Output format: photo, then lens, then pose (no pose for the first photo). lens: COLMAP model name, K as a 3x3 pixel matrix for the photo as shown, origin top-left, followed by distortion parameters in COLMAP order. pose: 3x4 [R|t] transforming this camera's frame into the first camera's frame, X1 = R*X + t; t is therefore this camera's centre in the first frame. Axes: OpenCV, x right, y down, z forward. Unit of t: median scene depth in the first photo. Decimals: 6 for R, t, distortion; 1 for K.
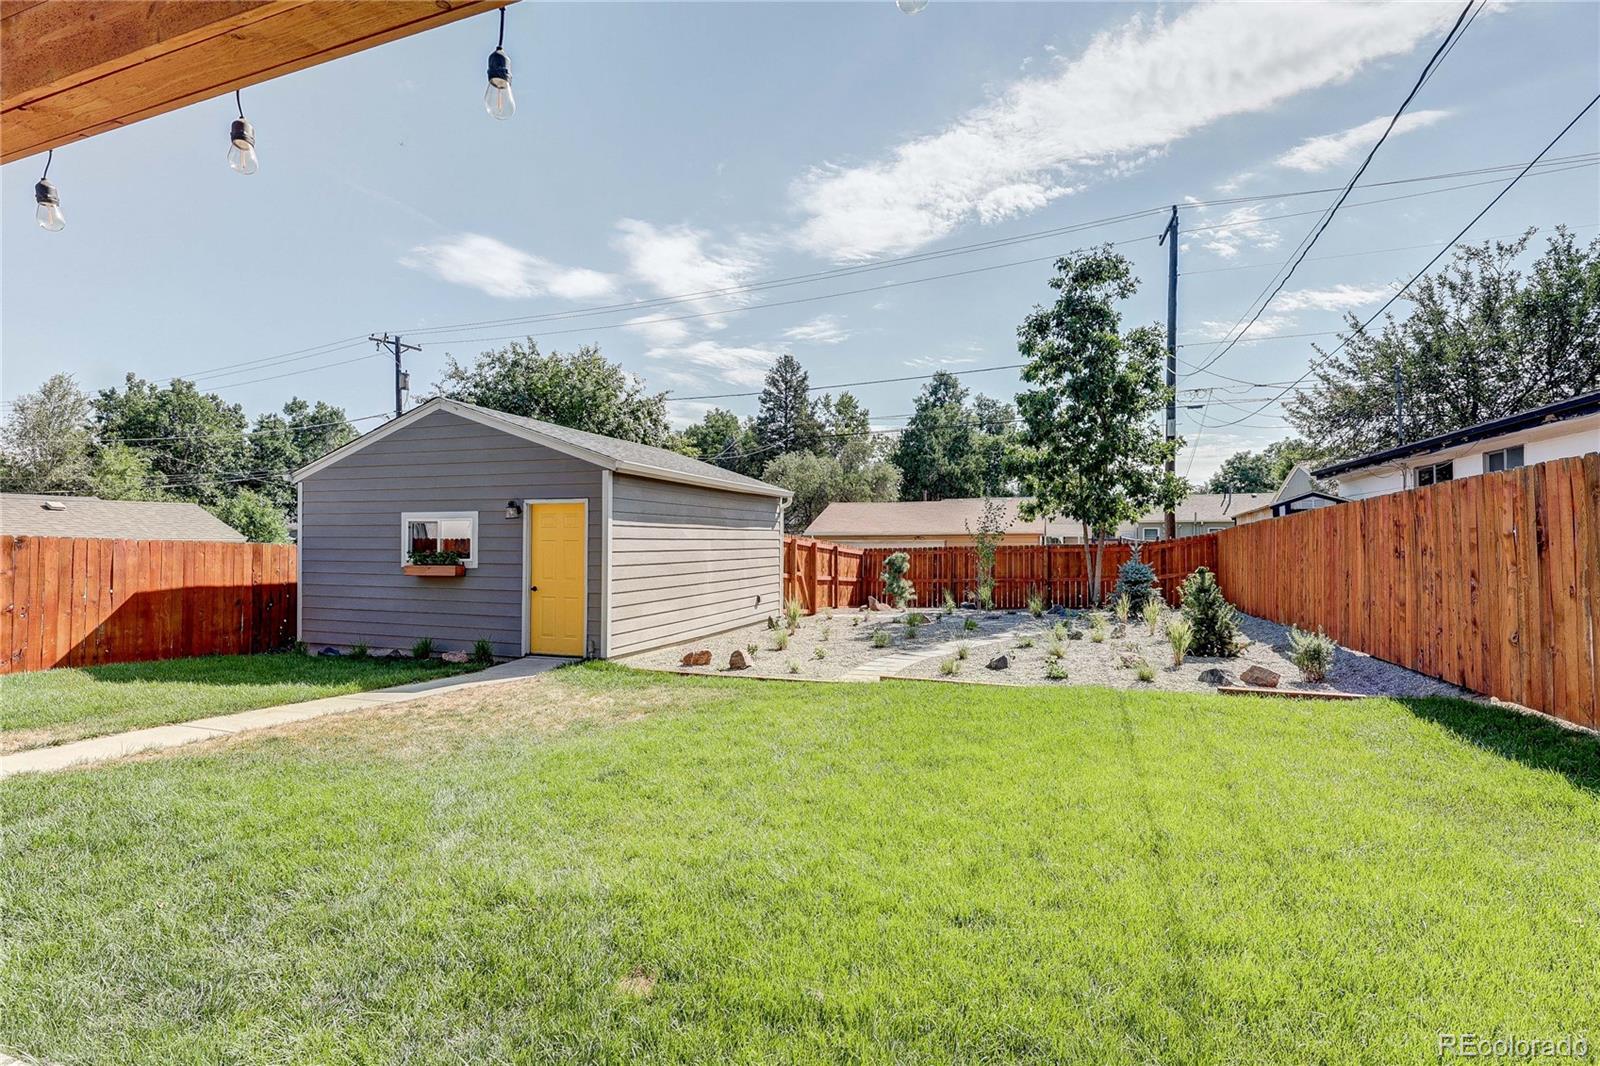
lens RADIAL K [[748.7, 0, 802.7], [0, 748.7, 528.7], [0, 0, 1]] dist [0.000676, 0.000198]
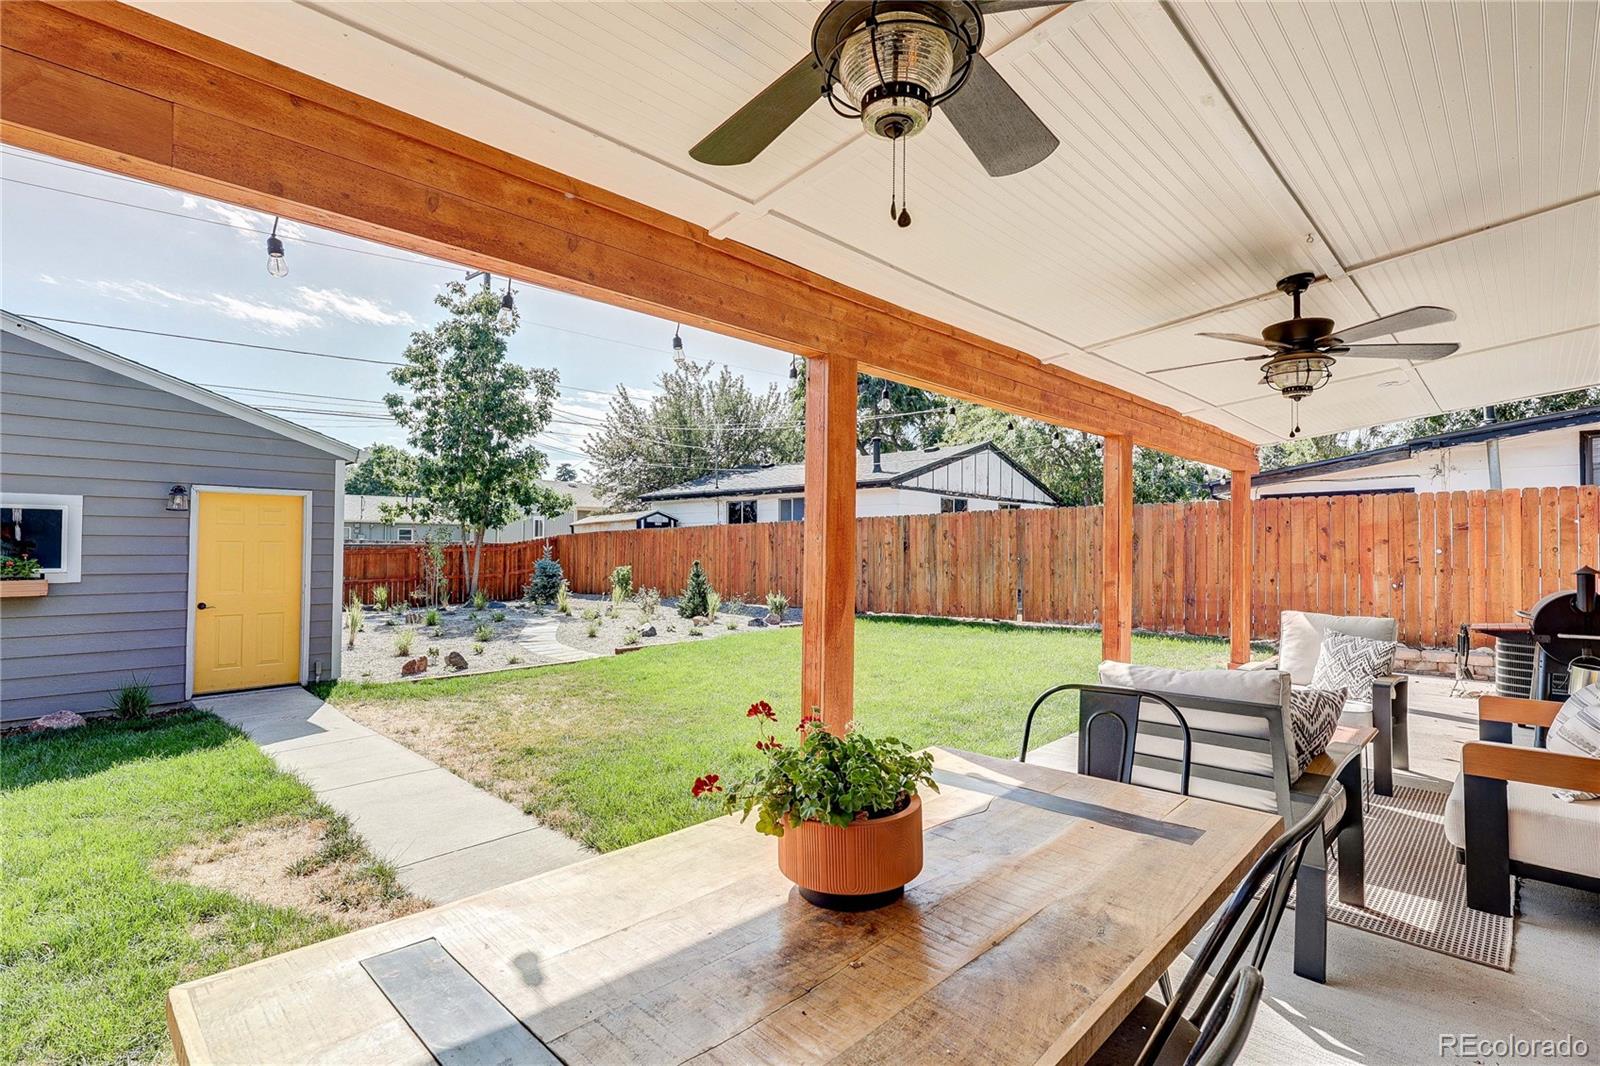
lens RADIAL K [[738.7, 0, 803.6], [0, 738.7, 540.4], [0, 0, 1]] dist [0.000461, 0.000414]
pose [[0.392356, 0.008244, 0.919776, -0.526174], [-0.024844, 0.999690, 0.001638, -0.000322], [-0.919478, -0.023493, 0.392439, 0.113280]]
